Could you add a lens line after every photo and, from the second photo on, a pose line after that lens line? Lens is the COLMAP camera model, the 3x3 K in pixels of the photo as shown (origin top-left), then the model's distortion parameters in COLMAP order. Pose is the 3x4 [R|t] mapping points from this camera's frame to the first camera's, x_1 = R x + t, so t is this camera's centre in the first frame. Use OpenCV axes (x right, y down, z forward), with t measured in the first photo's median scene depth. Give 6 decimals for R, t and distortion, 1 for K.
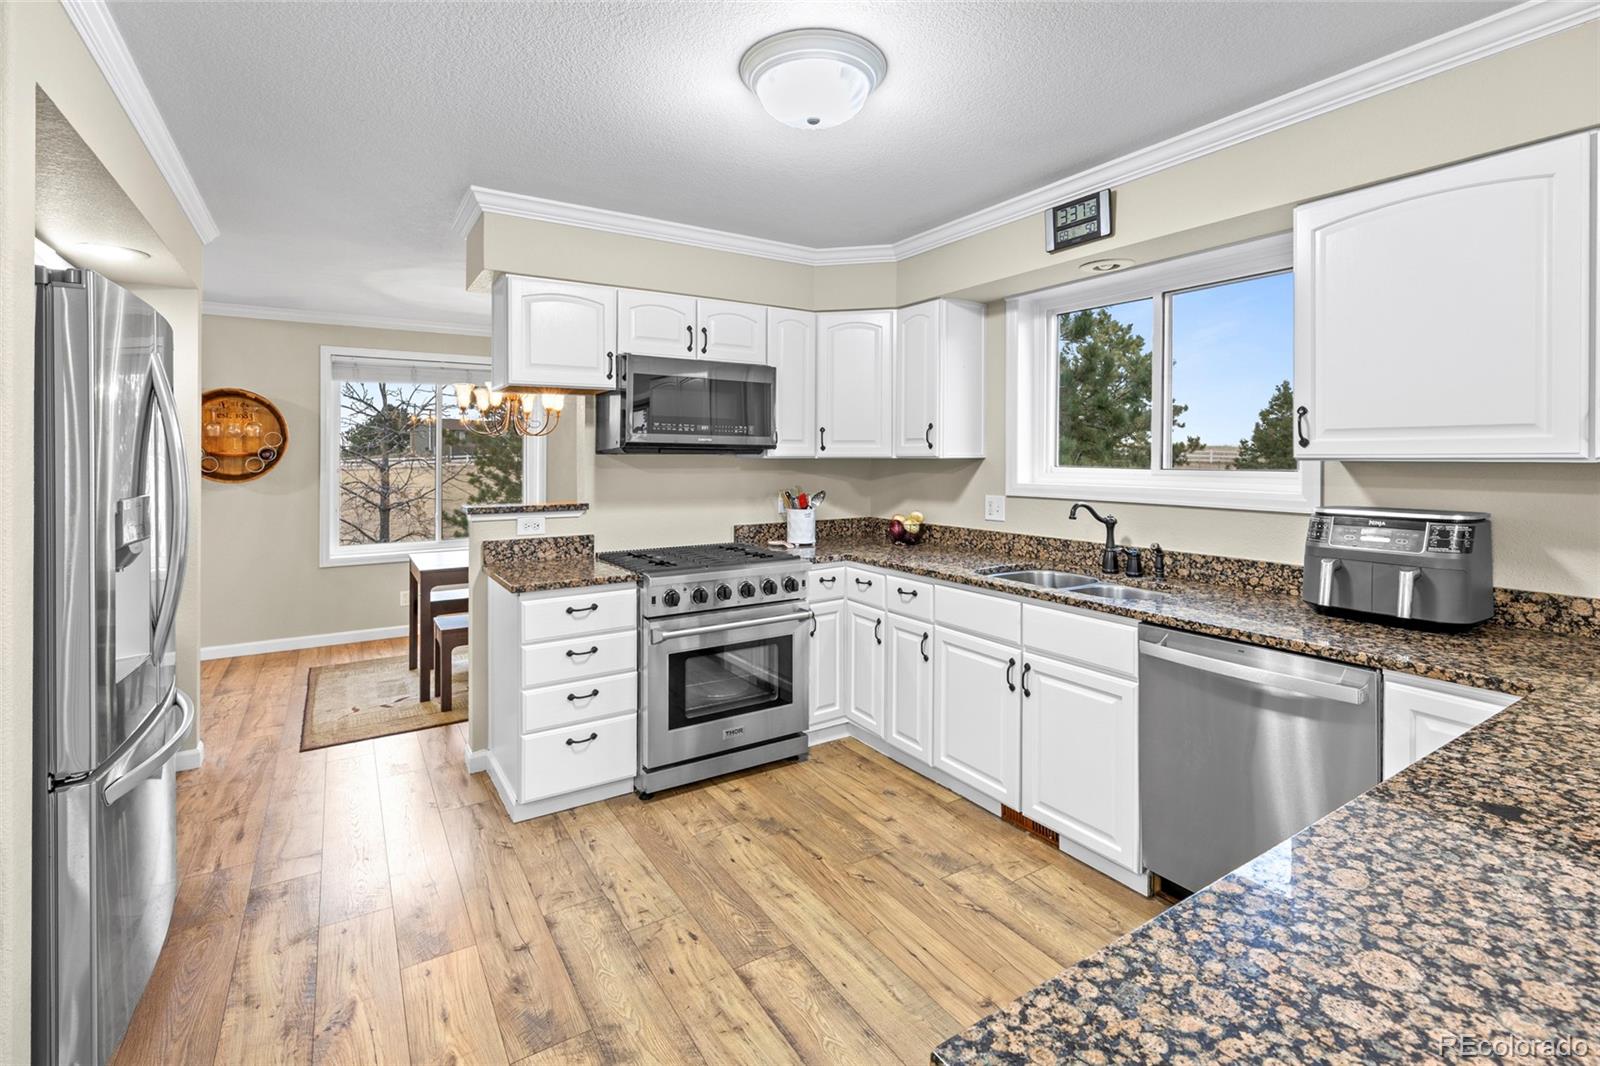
lens RADIAL K [[734.4, 0, 796.5], [0, 734.4, 460.3], [0, 0, 1]] dist [-0.001355, -0.000145]
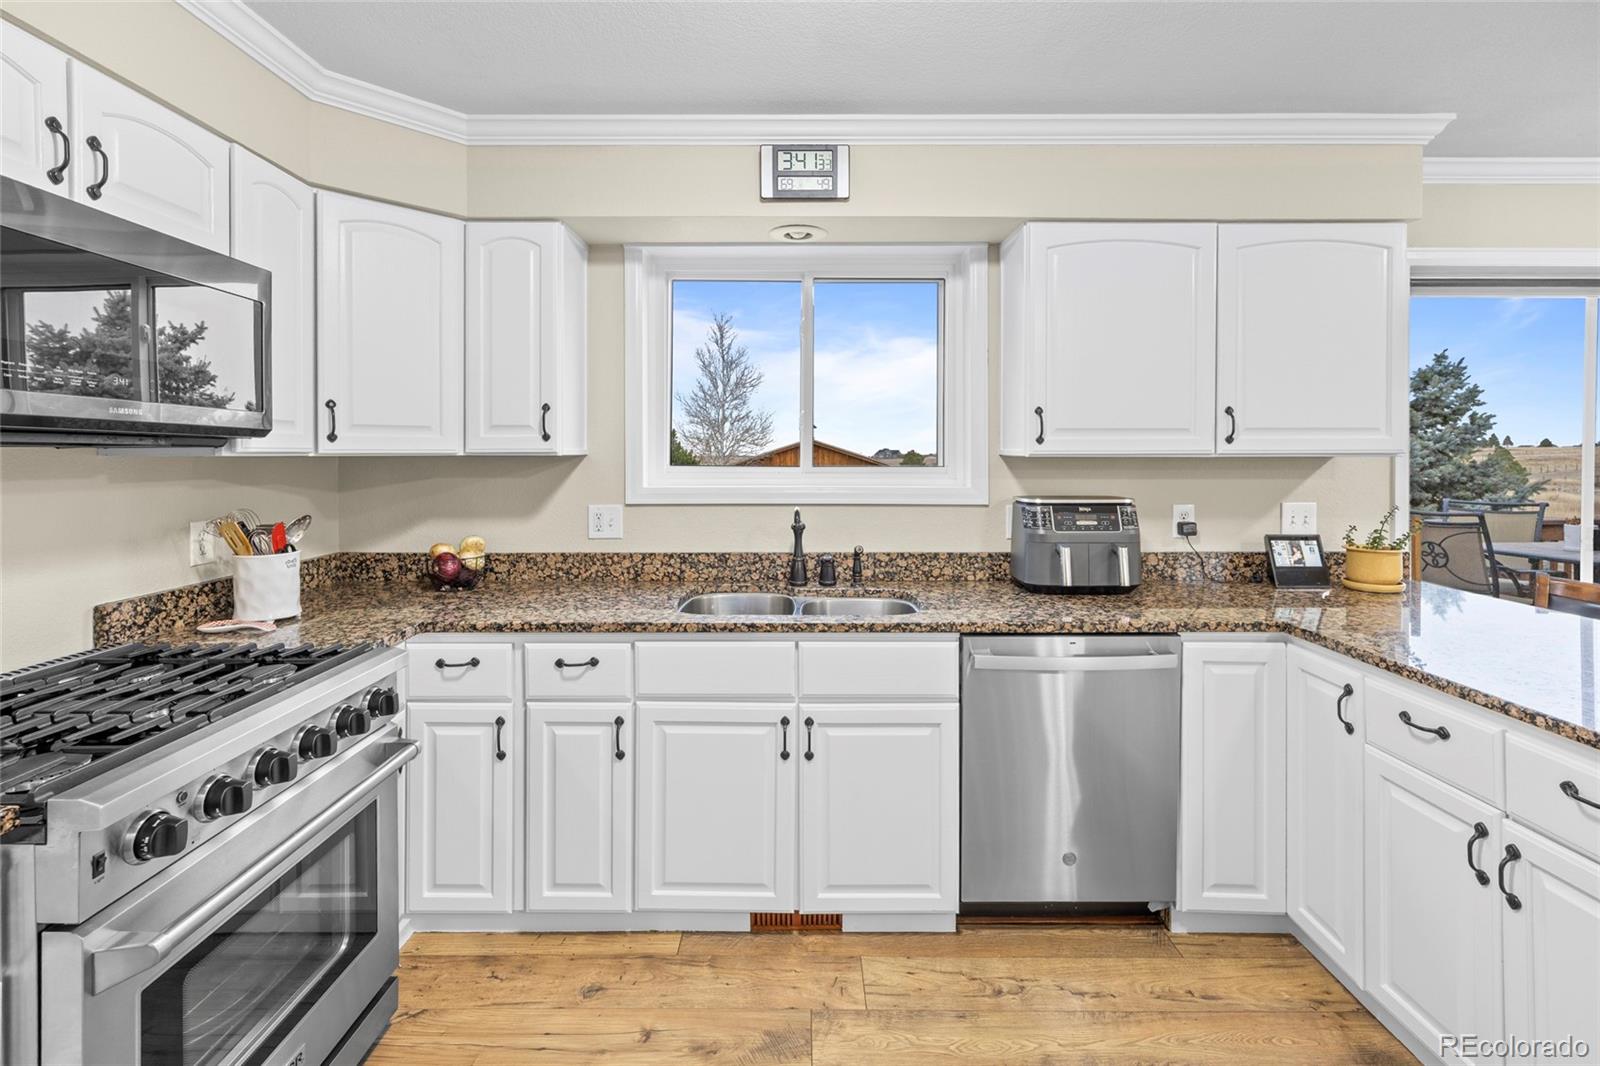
lens RADIAL K [[726.3, 0, 803.1], [0, 726.3, 461.0], [0, 0, 1]] dist [0.000303, 0.000436]
pose [[0.532287, -0.008410, 0.846522, -0.276176], [0.004591, 0.999965, 0.007047, -0.001439], [-0.846552, 0.000136, 0.532306, 0.481110]]
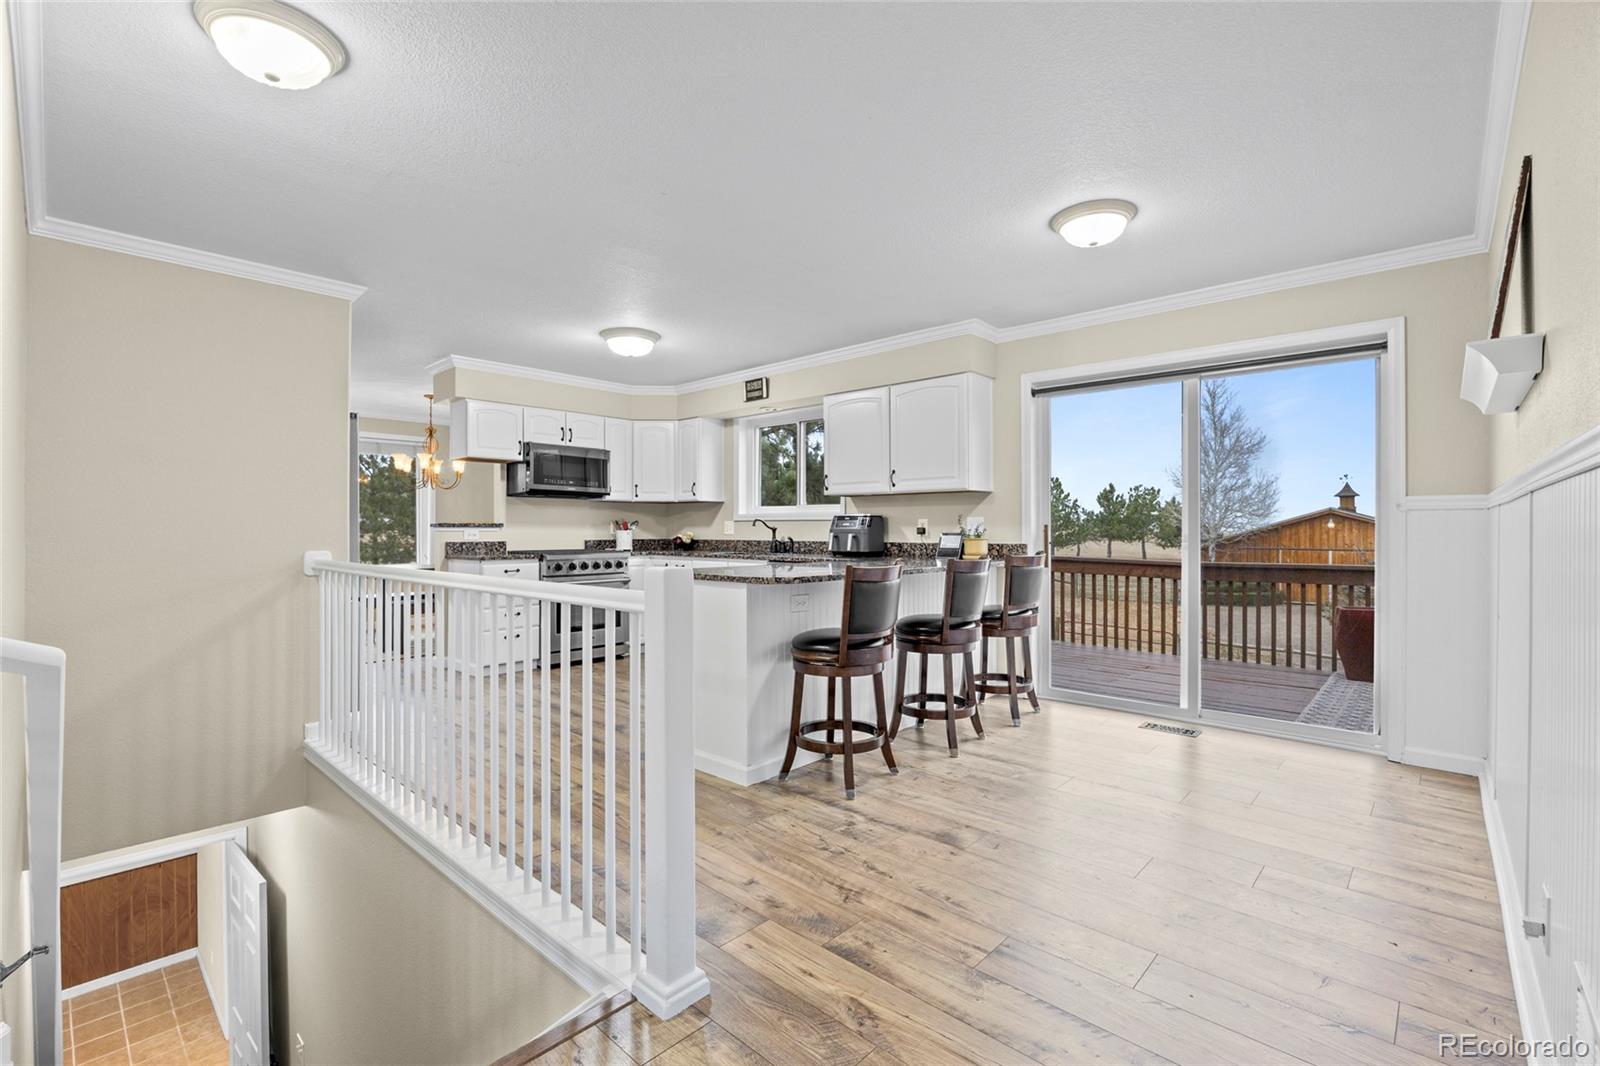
lens RADIAL K [[705.3, 0, 800.0], [0, 705.3, 533.0], [0, 0, 1]] dist [-0.016997, 0.000034]
pose [[0.967202, 0.000080, 0.254010, -0.018207], [0.000178, 0.999999, -0.000994, 0.088557], [-0.254010, 0.001007, 0.967201, -0.904767]]
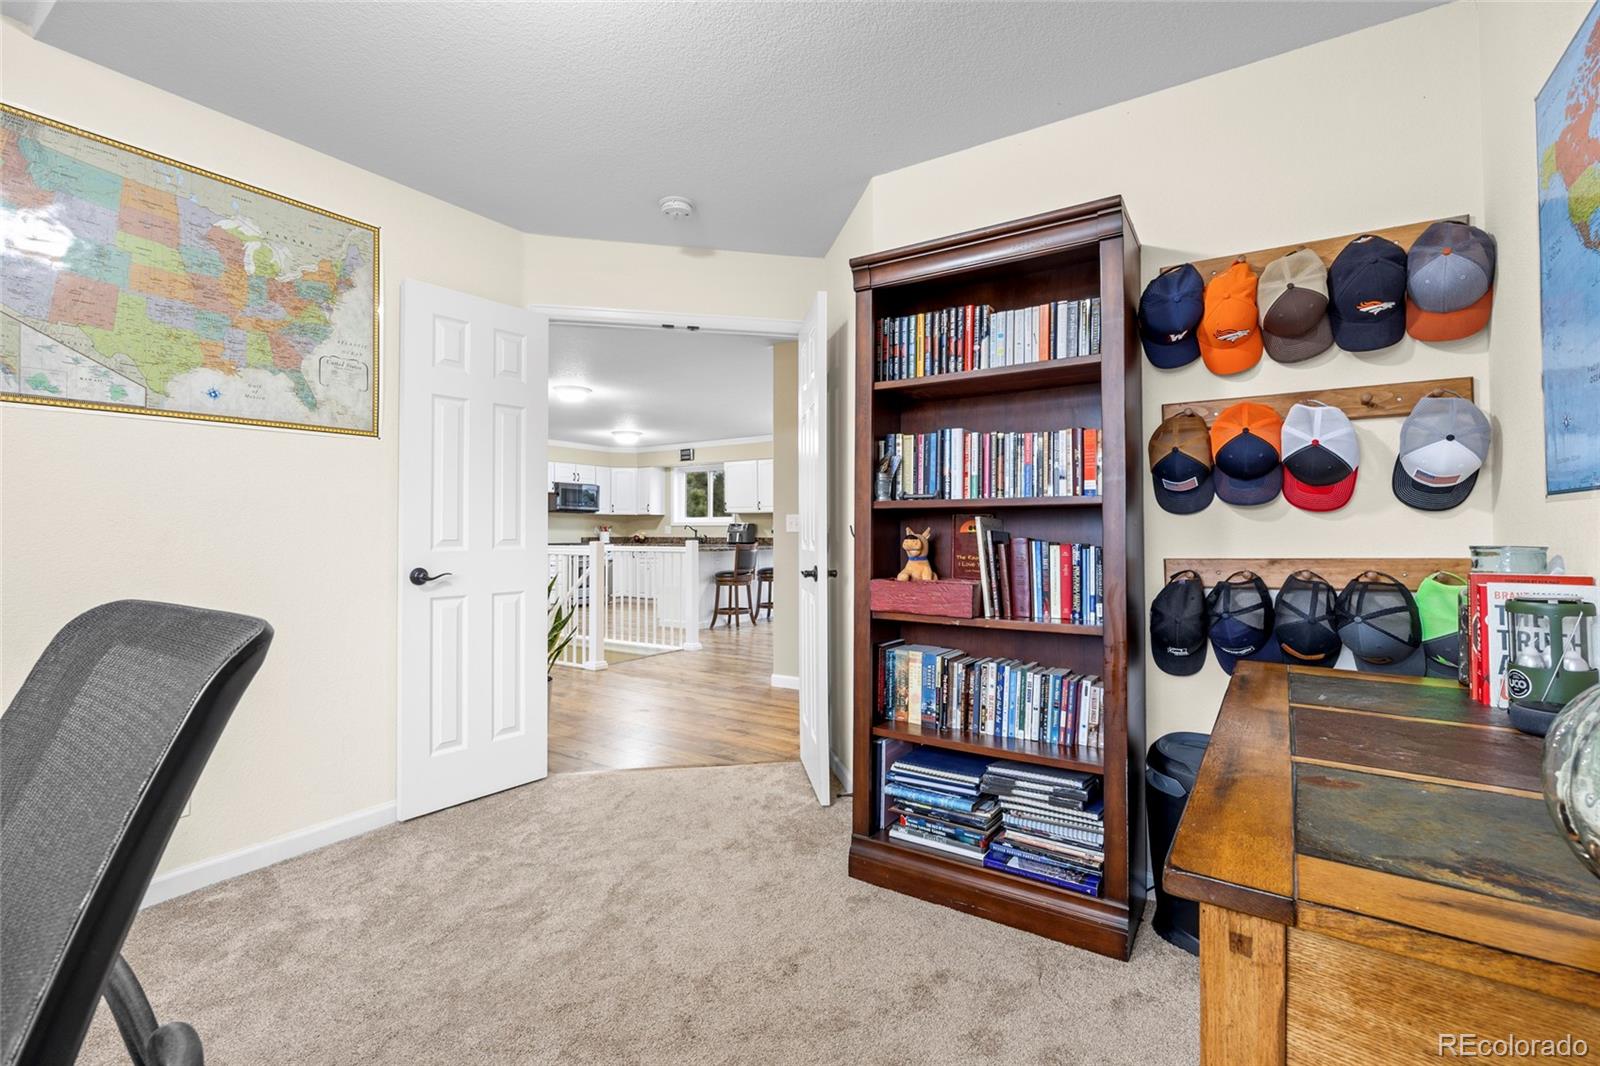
lens RADIAL K [[711.1, 0, 807.9], [0, 711.1, 528.9], [0, 0, 1]] dist [-0.014962, -0.000271]
pose [[0.910806, 0.002234, 0.412828, -0.522962], [0.002220, 0.999944, -0.010309, 0.103366], [-0.412828, 0.010306, 0.910751, -2.392272]]
